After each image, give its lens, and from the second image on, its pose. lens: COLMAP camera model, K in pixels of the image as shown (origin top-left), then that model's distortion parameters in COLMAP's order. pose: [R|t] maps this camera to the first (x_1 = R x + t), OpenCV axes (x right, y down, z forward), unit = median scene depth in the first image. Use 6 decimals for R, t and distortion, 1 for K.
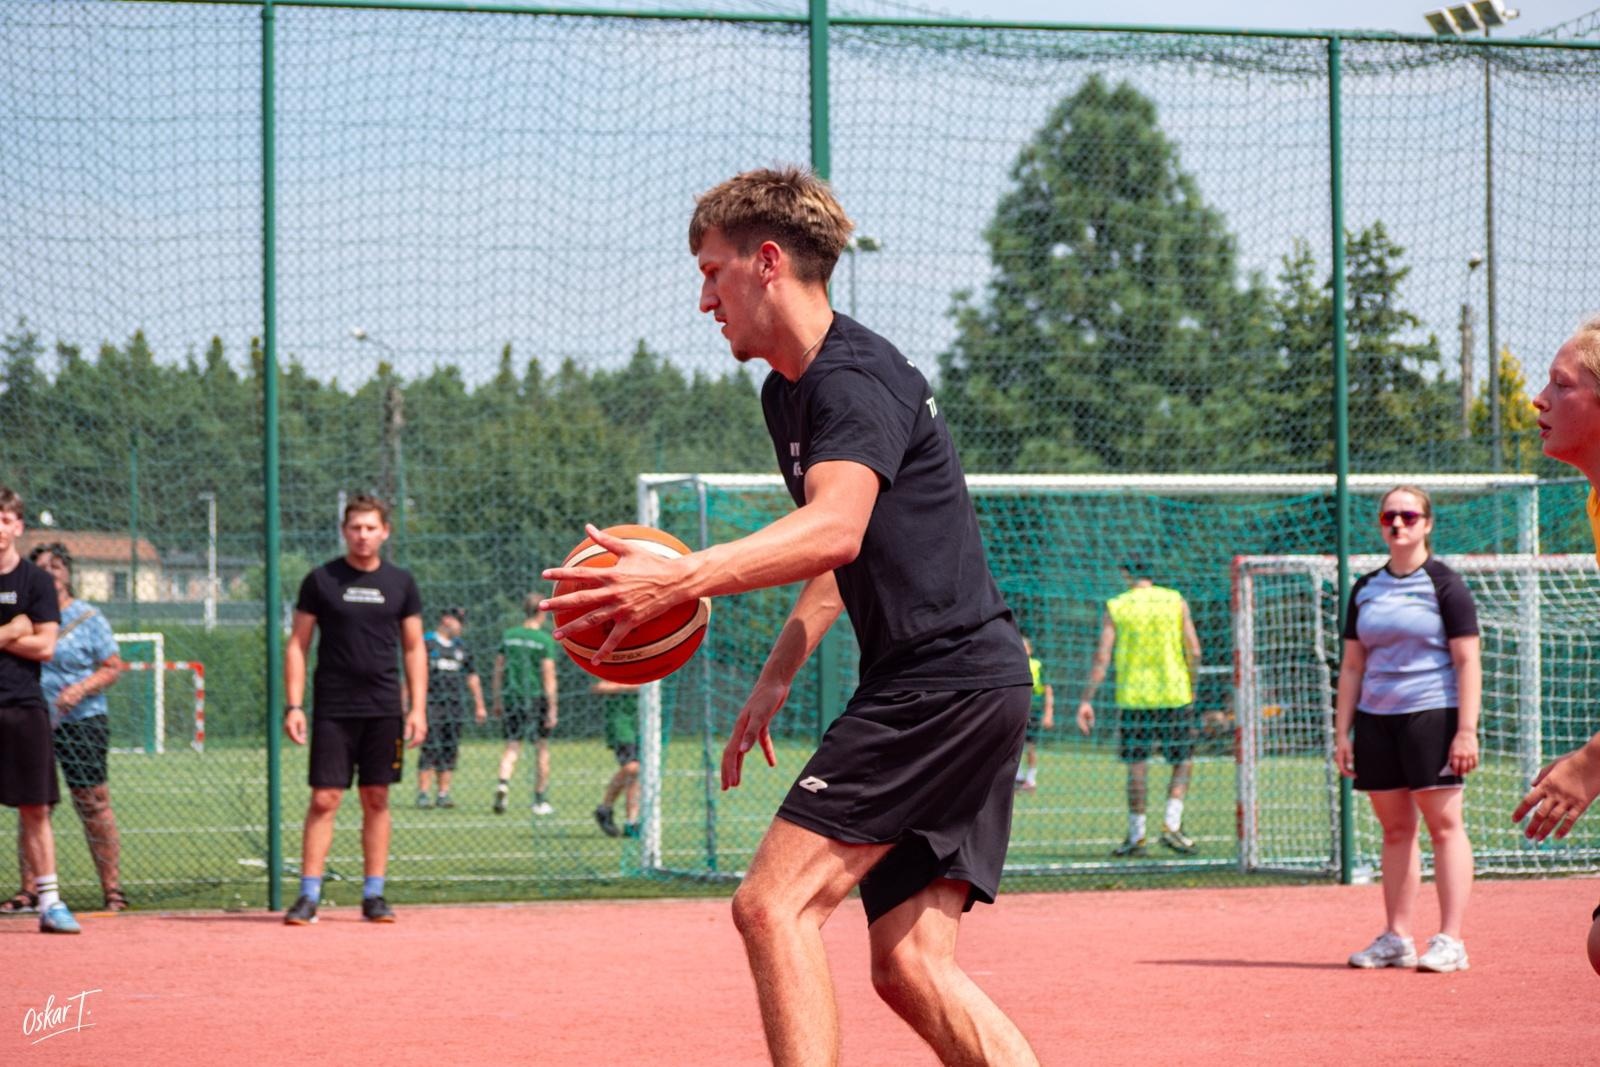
lens RADIAL K [[4726.8, 0, 728.3], [0, 4726.8, 509.3], [0, 0, 1]] dist [-0.081907, 0.000000]
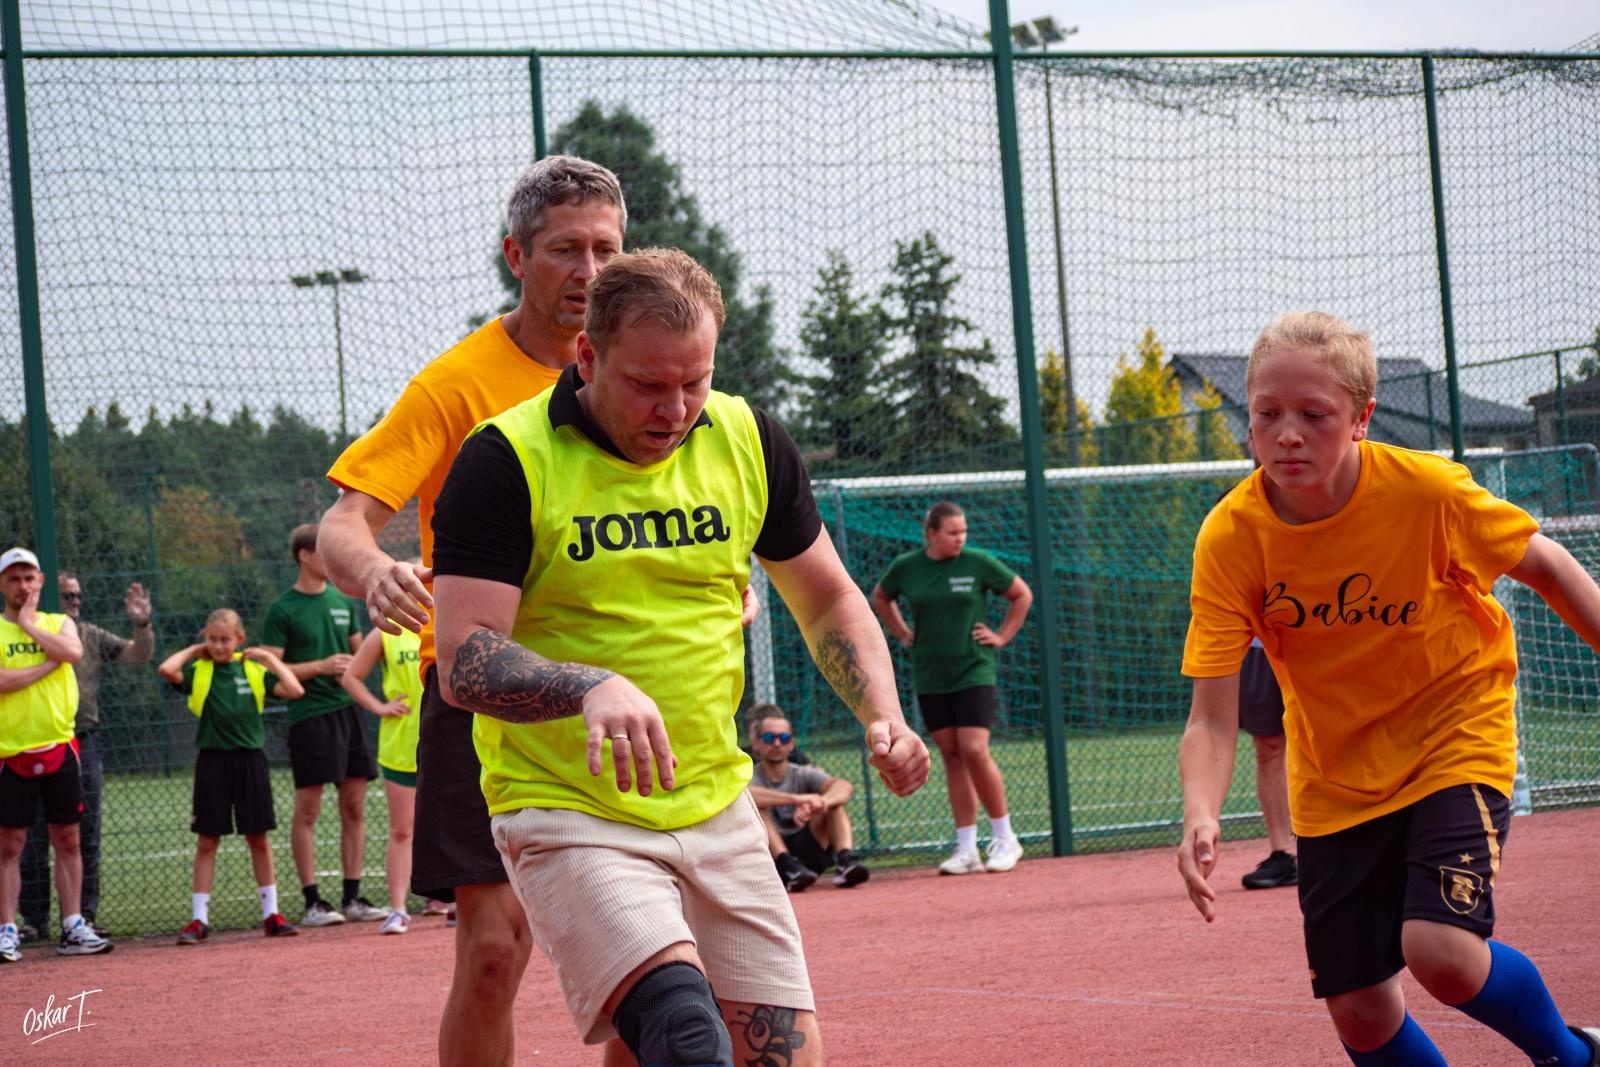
lens RADIAL K [[4726.8, 0, 804.8], [0, 4726.8, 537.3], [0, 0, 1]] dist [-0.081907, 0.000000]
pose [[0.981311, -0.049938, 0.185837, -0.174257], [0.049884, 0.998743, 0.004970, 0.000003], [-0.185852, 0.004393, 0.982568, -0.046959]]
